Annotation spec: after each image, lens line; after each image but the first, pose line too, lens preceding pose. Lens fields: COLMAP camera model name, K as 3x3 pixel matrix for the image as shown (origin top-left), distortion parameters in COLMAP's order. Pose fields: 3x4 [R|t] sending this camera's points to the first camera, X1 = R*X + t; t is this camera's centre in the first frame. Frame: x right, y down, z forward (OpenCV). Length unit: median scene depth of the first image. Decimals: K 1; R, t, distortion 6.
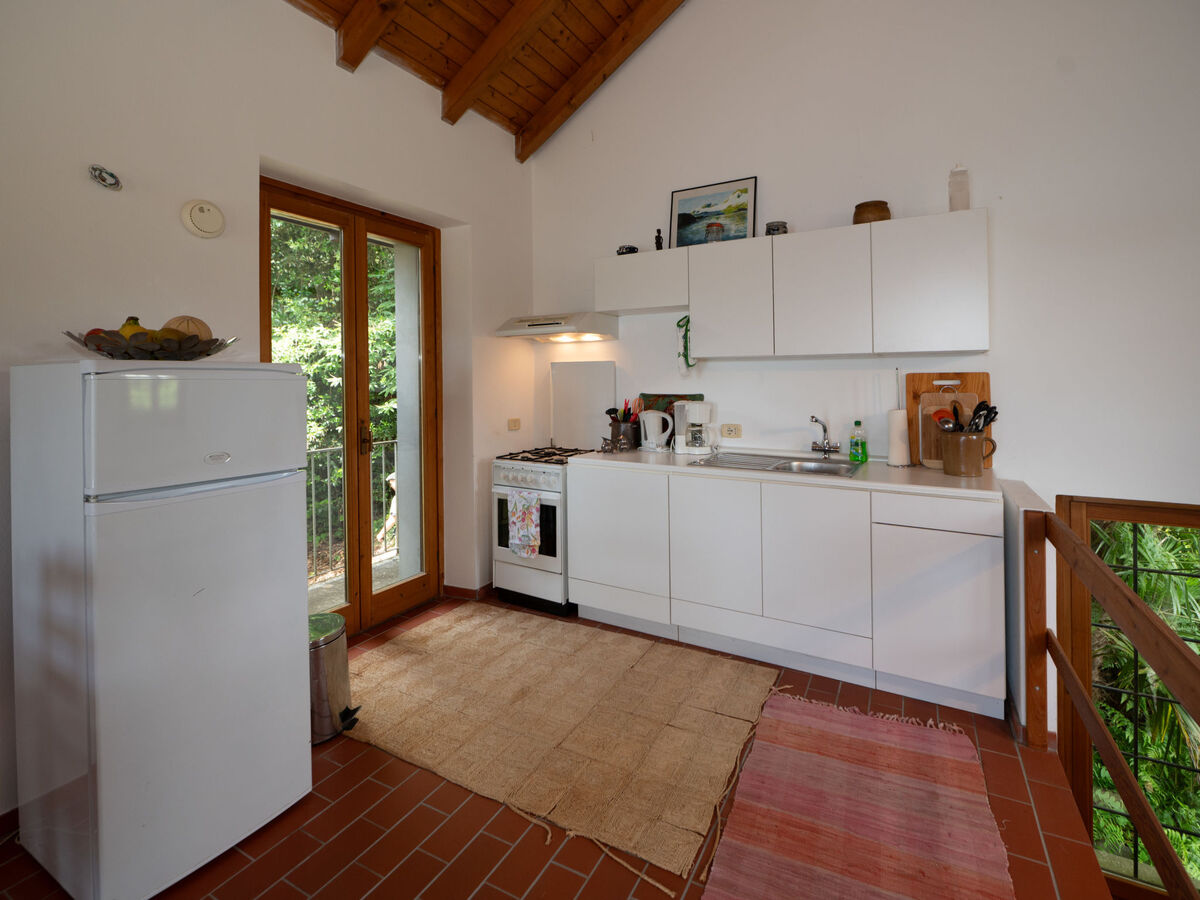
lens RADIAL K [[556.1, 0, 597.2], [0, 556.1, 438.7], [0, 0, 1]] dist [-0.002570, -0.000495]
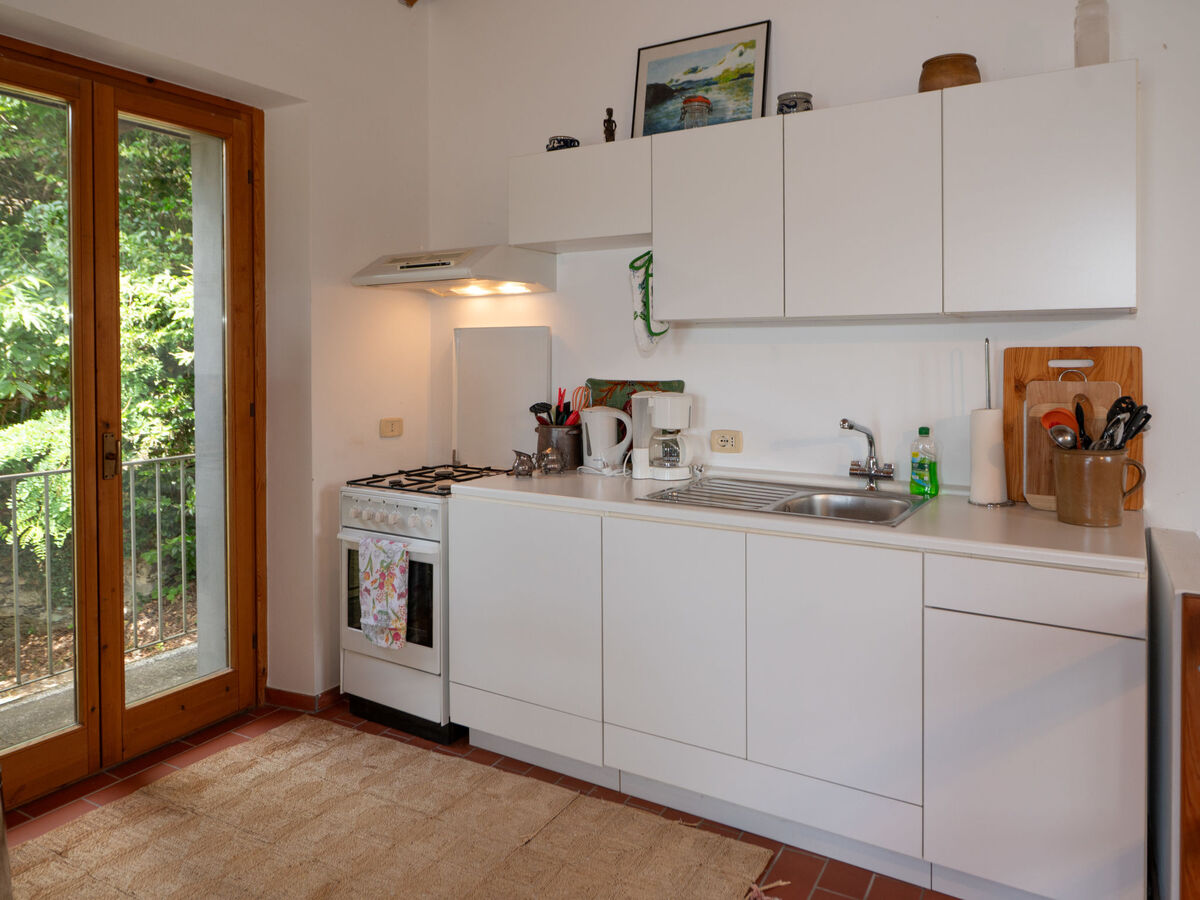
lens RADIAL K [[816.2, 0, 601.1], [0, 816.2, 457.6], [0, 0, 1]] dist [-0.007194, 0.005158]
pose [[0.999976, 0.004187, -0.005524, 0.117956], [-0.004085, 0.999822, 0.018420, -0.012948], [0.005600, -0.018397, 0.999815, 0.112629]]
